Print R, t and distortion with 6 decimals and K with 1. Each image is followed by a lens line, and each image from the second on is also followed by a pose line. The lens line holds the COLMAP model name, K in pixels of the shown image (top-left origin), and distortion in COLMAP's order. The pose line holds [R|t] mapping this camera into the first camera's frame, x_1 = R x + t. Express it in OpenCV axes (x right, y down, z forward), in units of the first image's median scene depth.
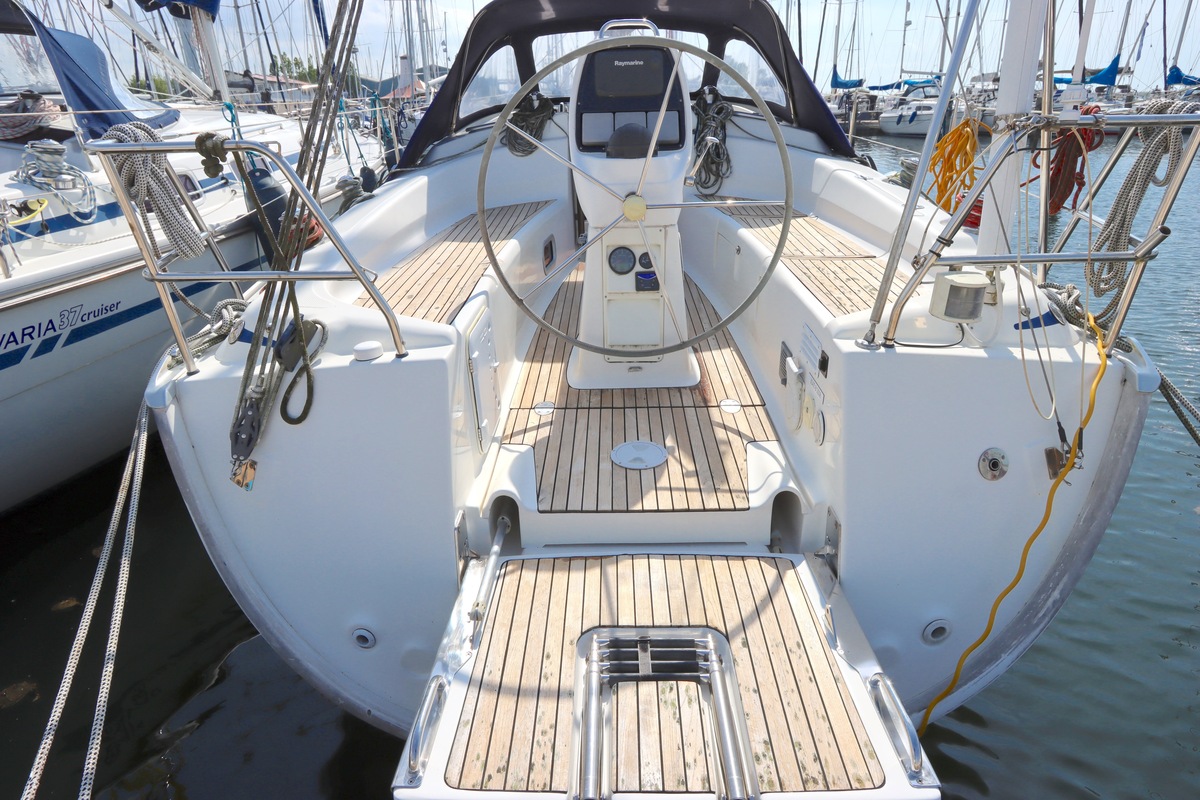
lens RADIAL K [[716.4, 0, 598.7], [0, 716.4, 390.4], [0, 0, 1]] dist [0.004208, -0.006305]
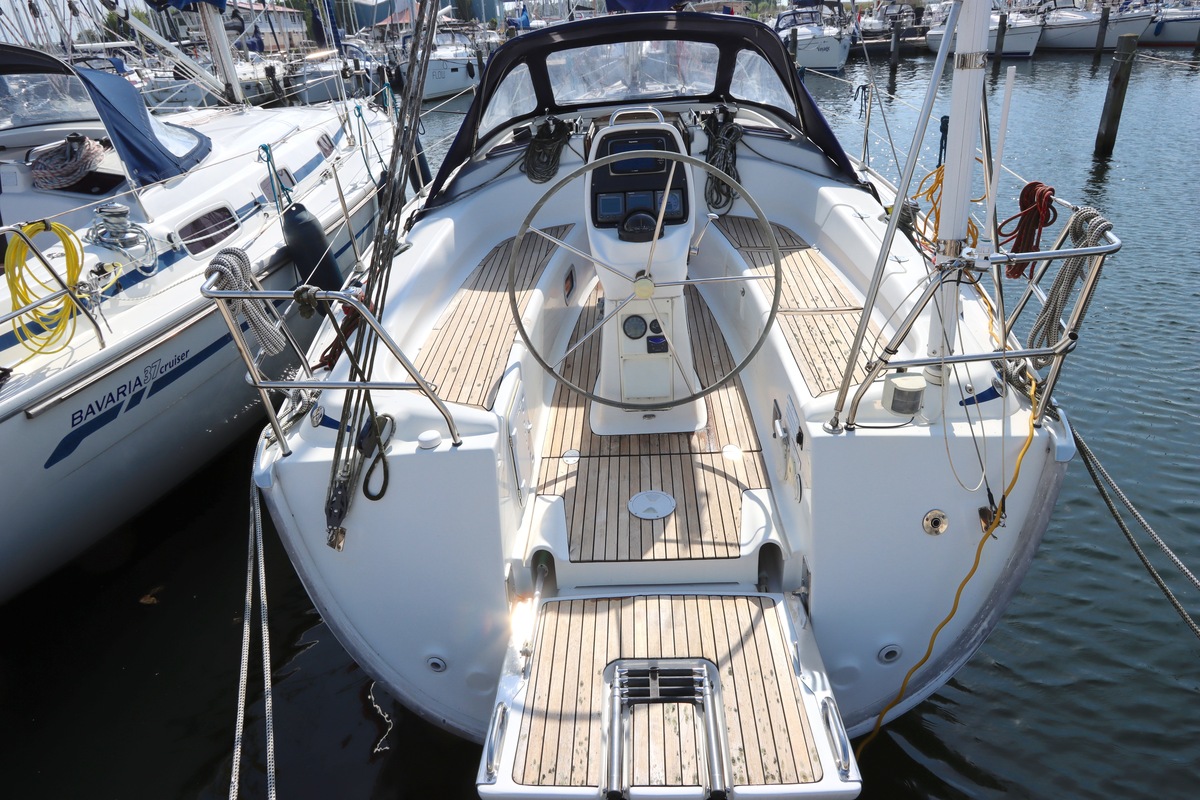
lens RADIAL K [[773.5, 0, 598.5], [0, 773.5, 390.6], [0, 0, 1]] dist [-0.009439, 0.014013]
pose [[0.999095, -0.024821, -0.034550, 0.019437], [0.027226, 0.997105, 0.071002, -0.220769], [0.032688, -0.071878, 0.996878, -0.314231]]
